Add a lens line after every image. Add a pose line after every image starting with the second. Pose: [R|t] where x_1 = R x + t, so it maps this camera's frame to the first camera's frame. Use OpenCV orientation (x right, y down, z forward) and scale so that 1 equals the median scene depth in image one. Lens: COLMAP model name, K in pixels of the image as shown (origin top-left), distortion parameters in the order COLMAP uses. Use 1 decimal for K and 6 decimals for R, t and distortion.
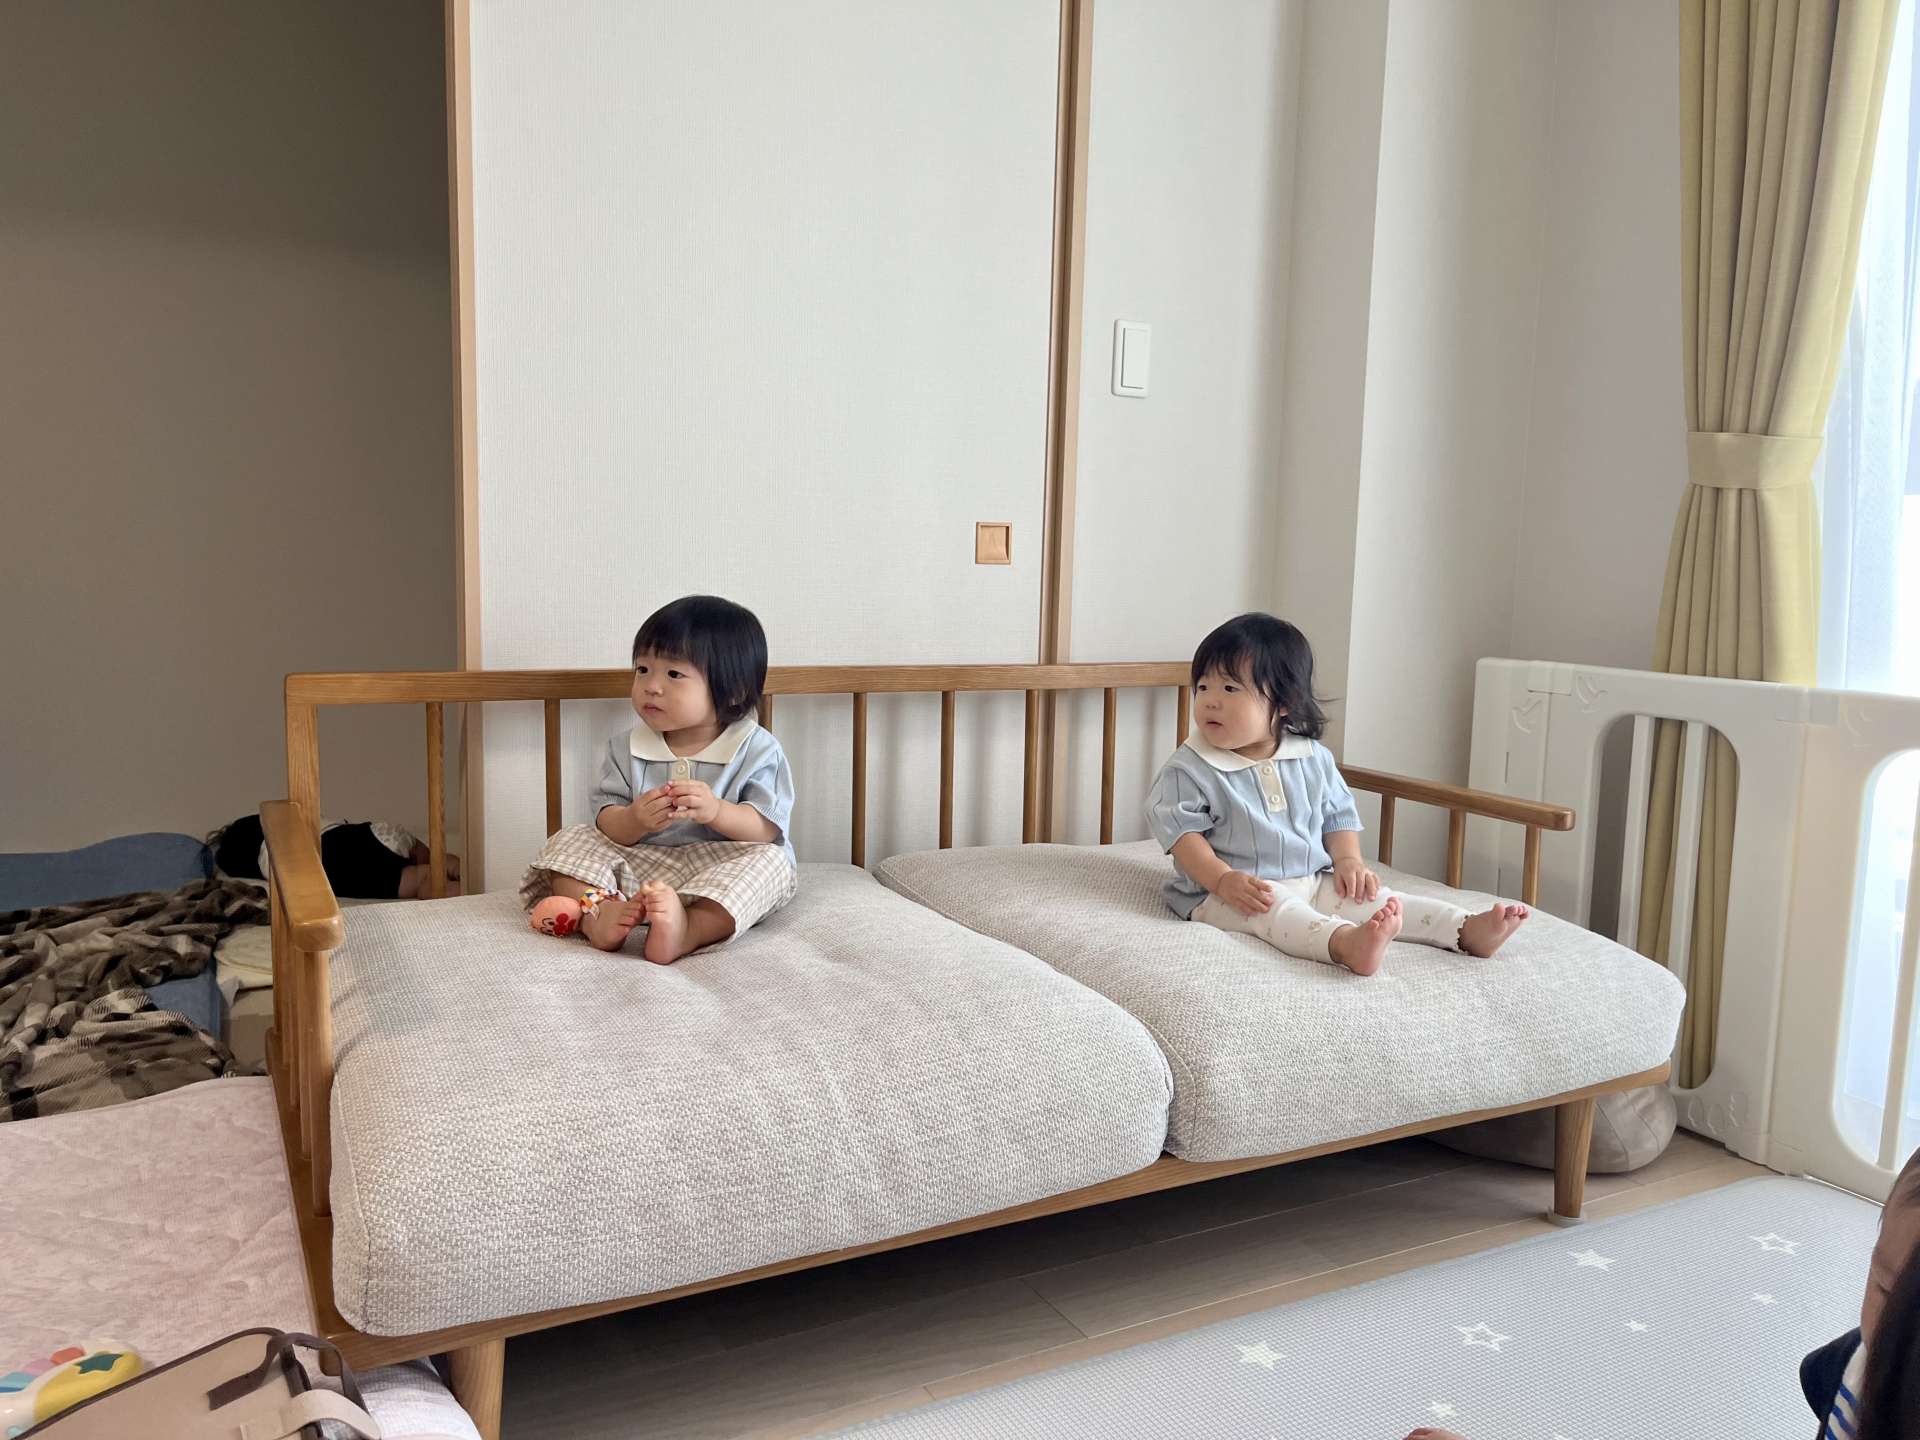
lens RADIAL K [[1450.5, 0, 964.2], [0, 1450.5, 722.1], [0, 0, 1]] dist [0.058978, -0.078243]
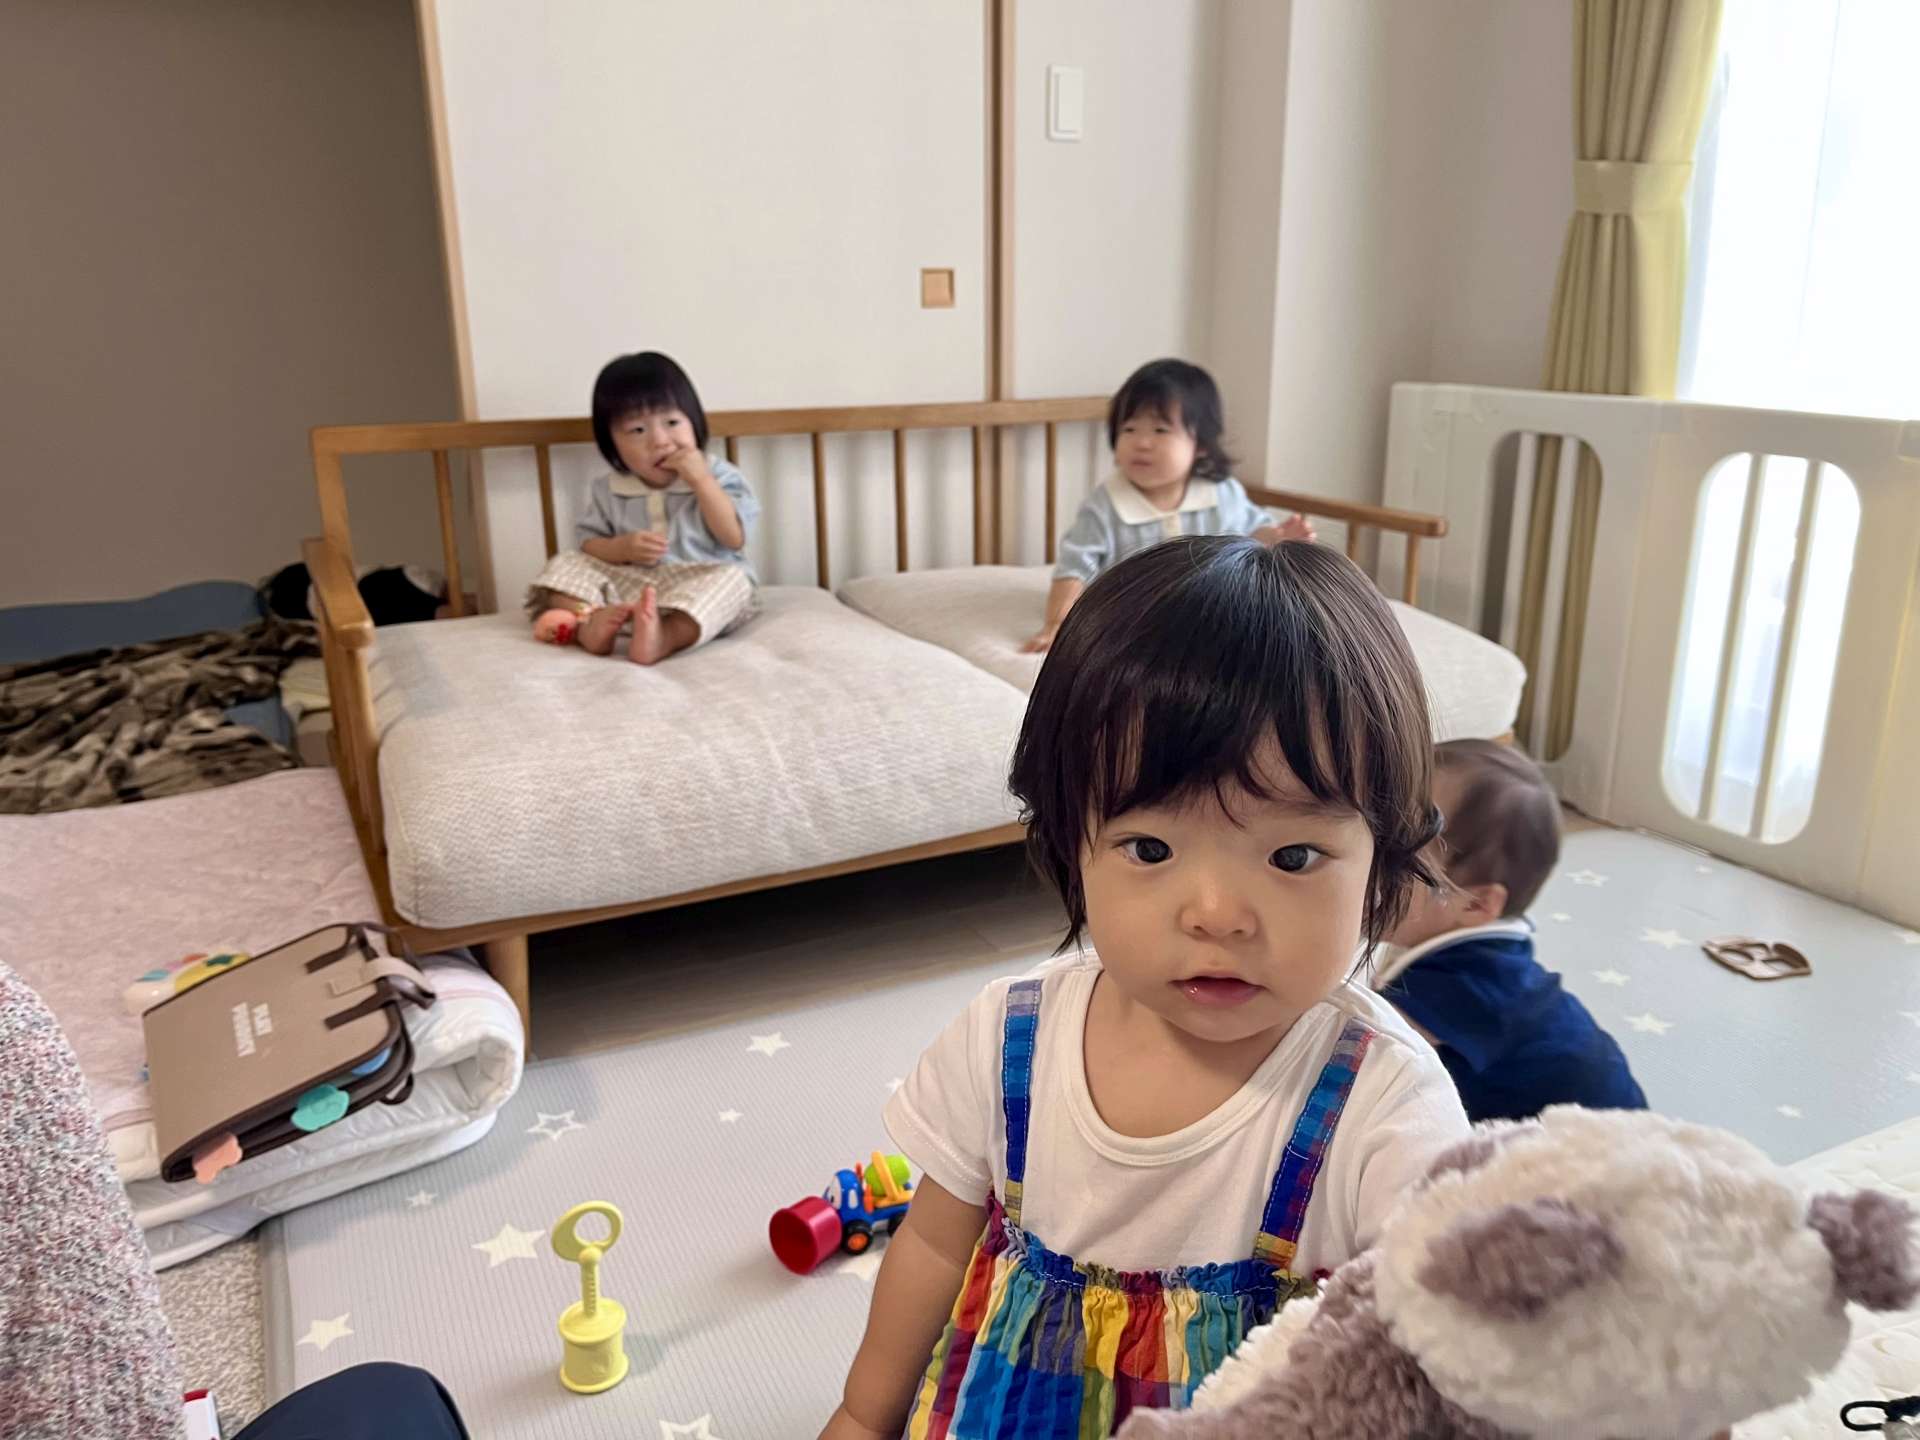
lens RADIAL K [[1450.5, 0, 965.7], [0, 1450.5, 723.2], [0, 0, 1]] dist [0.058978, -0.078243]
pose [[0.999289, -0.022202, -0.030482, 0.076233], [0.027206, 0.984186, 0.175034, 0.007870], [0.026114, -0.175739, 0.984090, -0.150225]]
